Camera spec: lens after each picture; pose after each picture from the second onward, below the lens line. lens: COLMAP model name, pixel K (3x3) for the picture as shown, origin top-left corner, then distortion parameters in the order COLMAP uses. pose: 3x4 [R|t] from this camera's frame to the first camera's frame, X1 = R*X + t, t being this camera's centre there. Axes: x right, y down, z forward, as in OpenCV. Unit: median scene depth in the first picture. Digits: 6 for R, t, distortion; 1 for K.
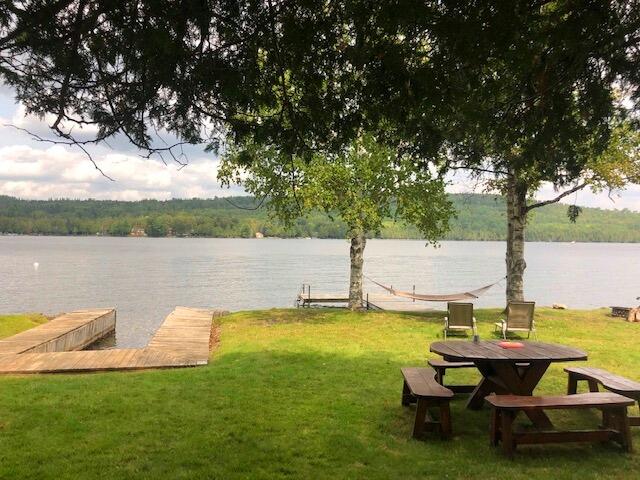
lens RADIAL K [[513.1, 0, 320.0], [0, 513.1, 240.0], [0, 0, 1]] dist [0.125637, -0.271941]
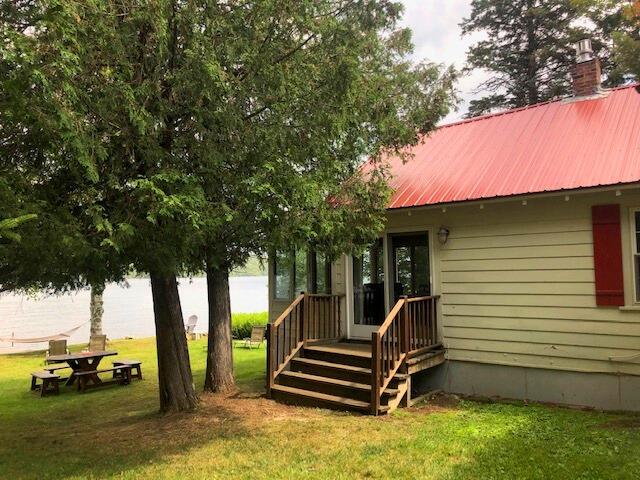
lens RADIAL K [[522.3, 0, 313.6], [0, 522.3, 237.0], [0, 0, 1]] dist [0.064076, -0.105116]
pose [[0.744877, 0.027857, 0.666620, -0.152448], [0.022875, 0.997474, -0.067244, -0.043446], [-0.666810, 0.065338, 0.742358, -0.487003]]
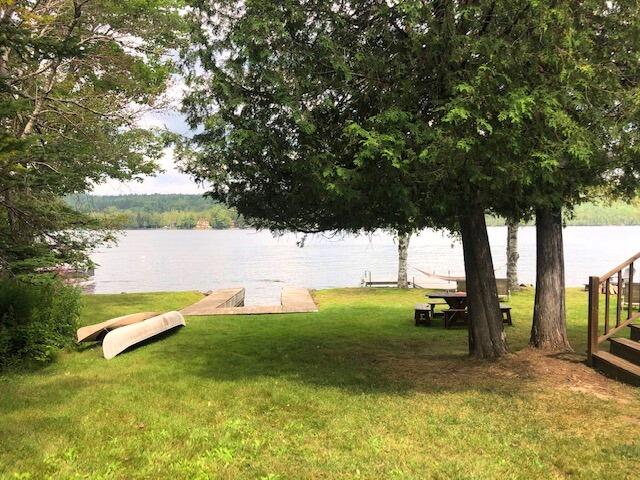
lens RADIAL K [[519.1, 0, 312.9], [0, 519.1, 239.9], [0, 0, 1]] dist [0.025035, -0.014140]
pose [[0.992277, -0.015799, -0.123031, -0.001162], [0.018363, 0.999637, 0.019735, -0.035796], [0.122675, -0.021842, 0.992207, -0.515038]]
